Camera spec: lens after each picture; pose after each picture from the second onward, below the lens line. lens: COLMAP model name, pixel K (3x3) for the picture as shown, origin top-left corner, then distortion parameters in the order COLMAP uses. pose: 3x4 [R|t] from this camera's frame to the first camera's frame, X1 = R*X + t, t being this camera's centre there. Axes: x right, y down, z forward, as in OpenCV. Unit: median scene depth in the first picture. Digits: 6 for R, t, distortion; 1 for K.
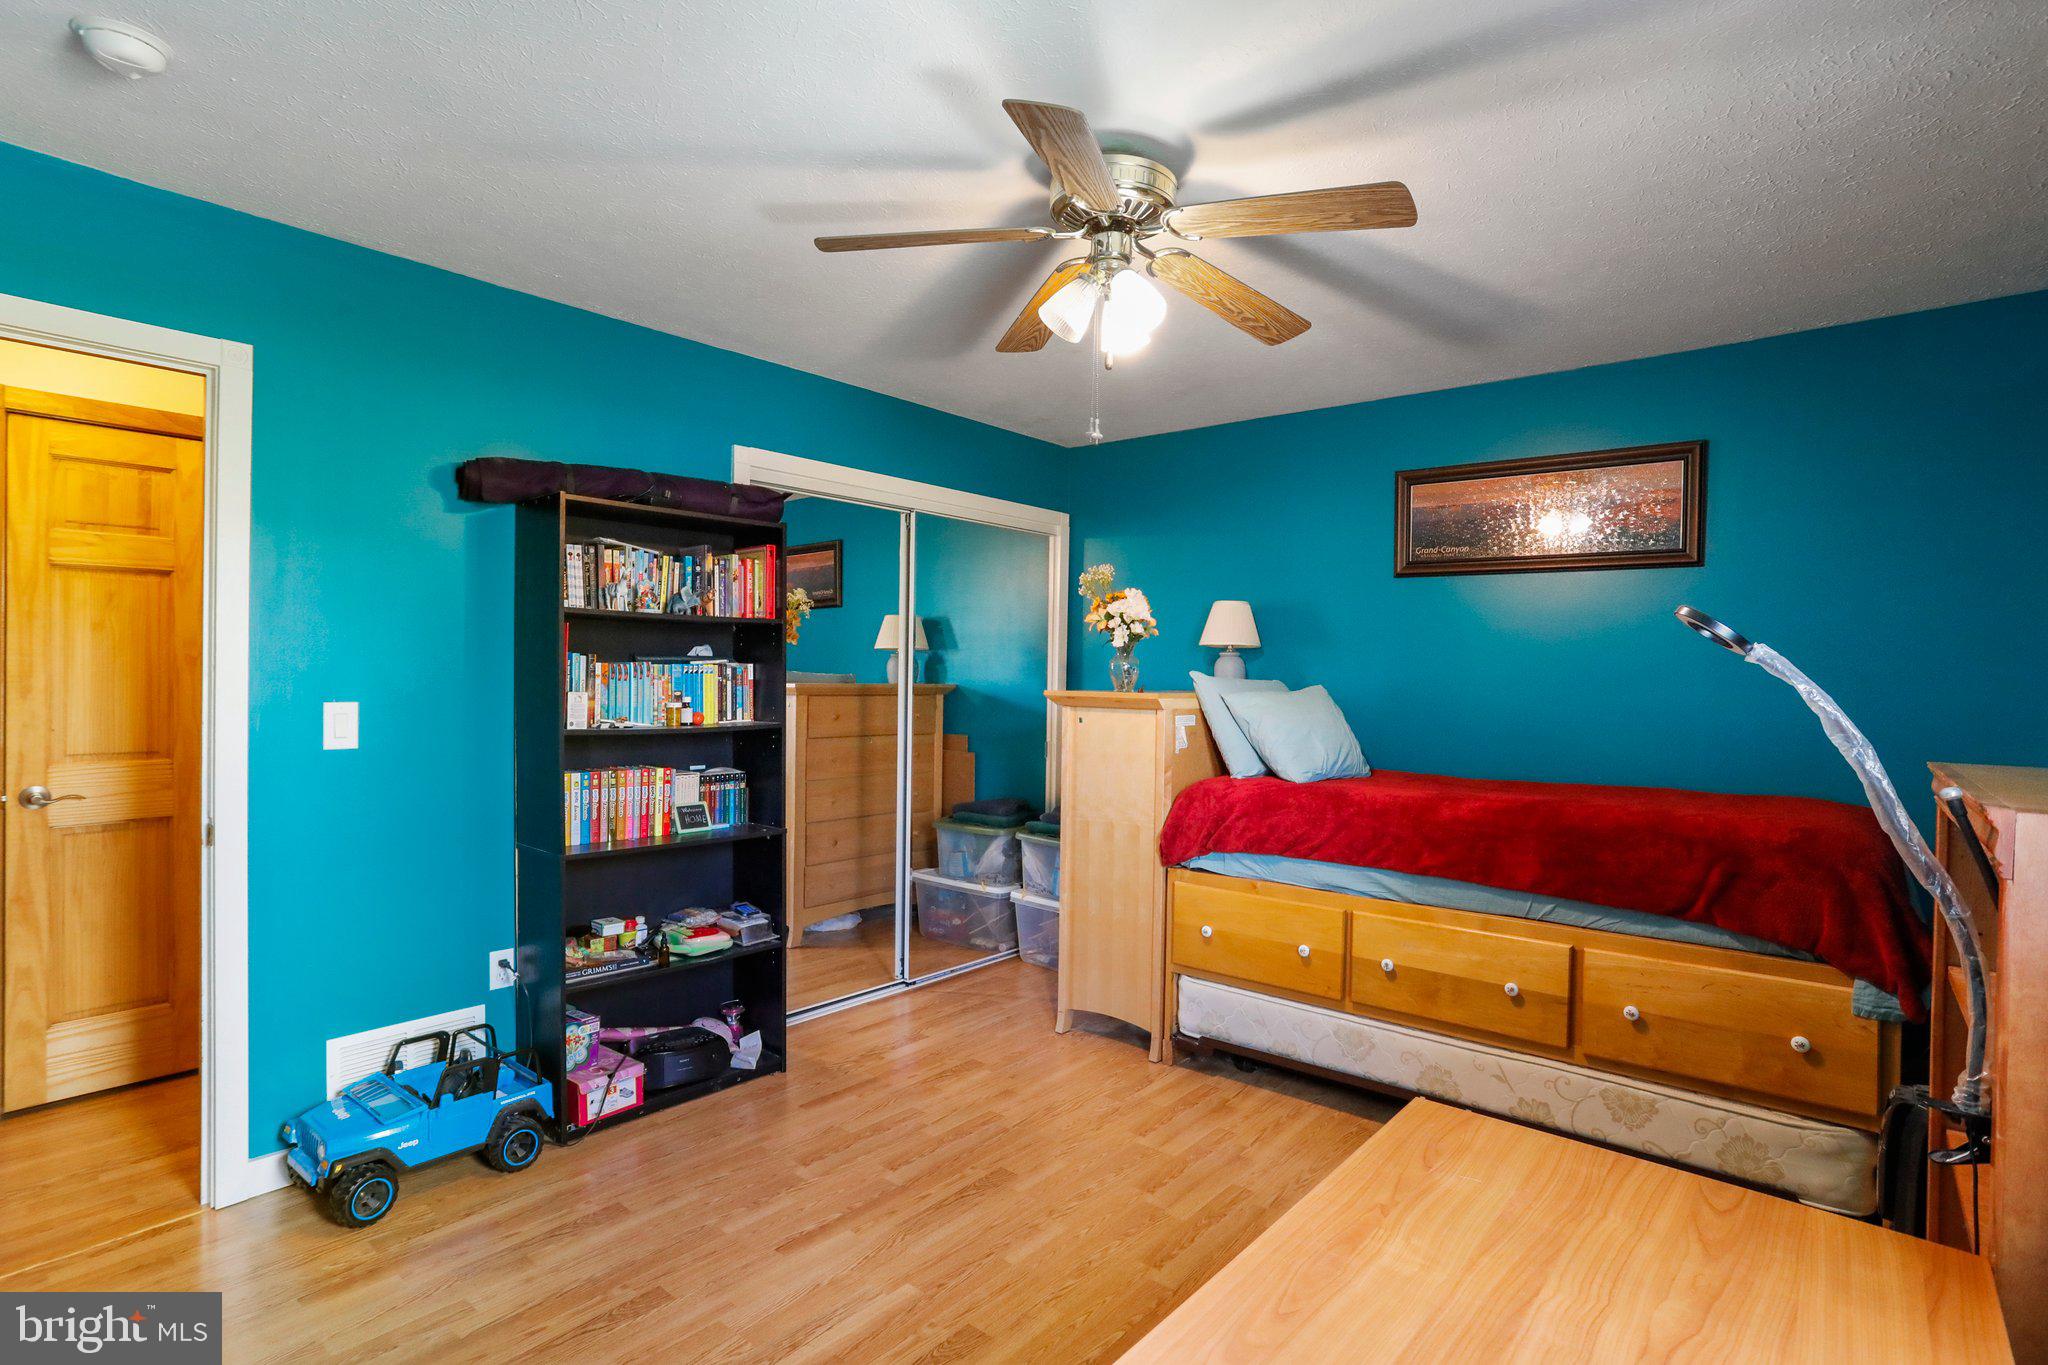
lens RADIAL K [[995.6, 0, 1028.1], [0, 995.6, 670.3], [0, 0, 1]] dist [-0.050886, 0.025513]
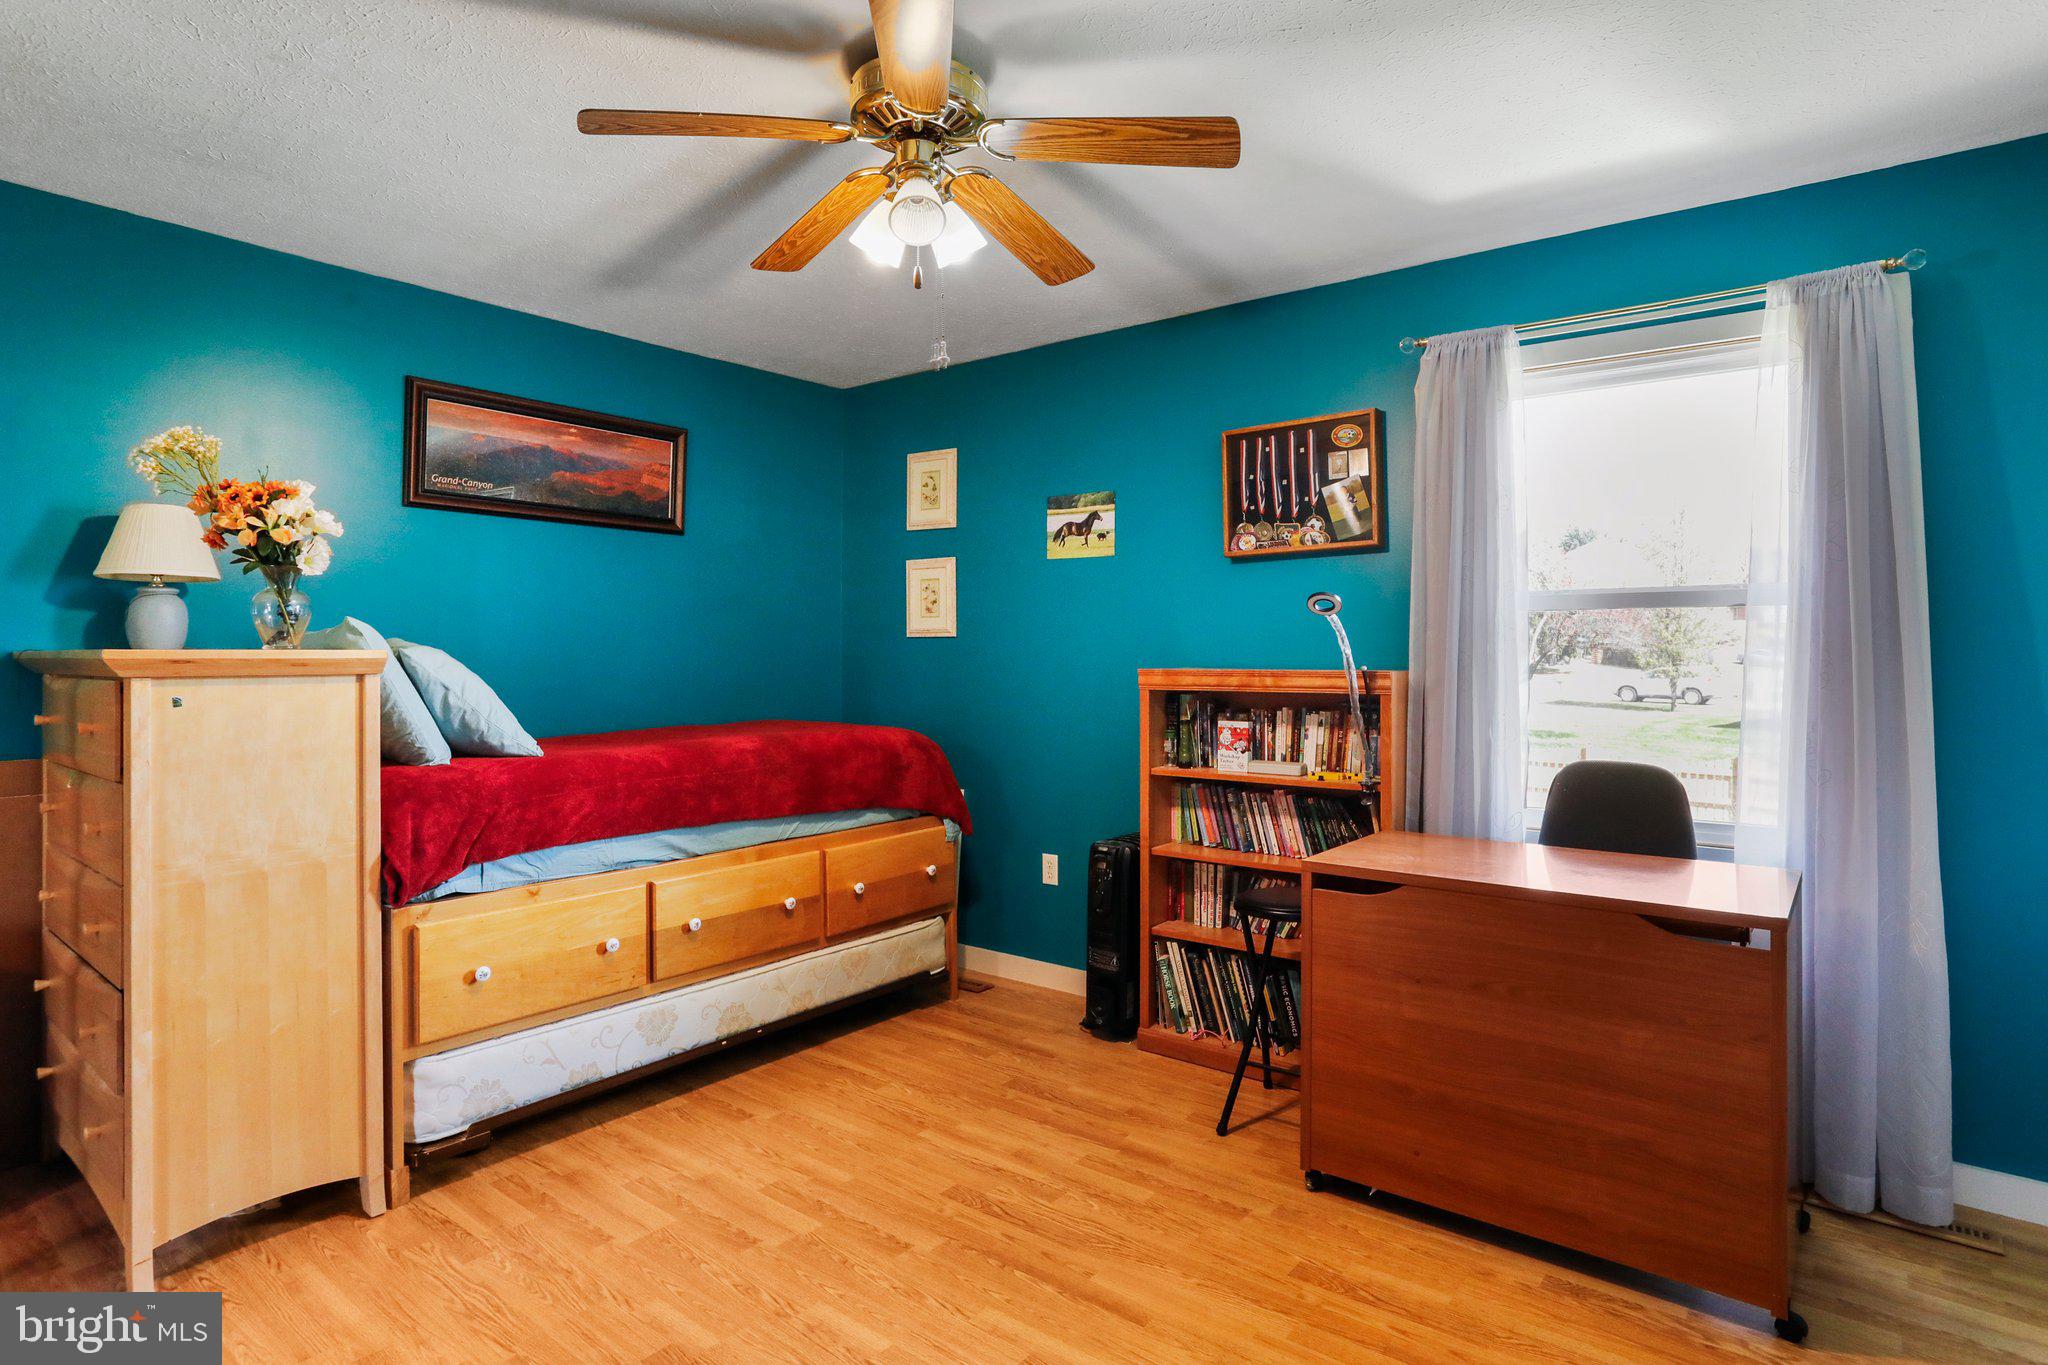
lens RADIAL K [[1043.6, 0, 1026.4], [0, 1043.6, 672.4], [0, 0, 1]] dist [-0.051650, 0.021217]
pose [[-0.011818, -0.024447, 0.999631, -0.580774], [0.007000, 0.999675, 0.024531, 0.029648], [-0.999906, 0.007288, -0.011643, 0.627644]]
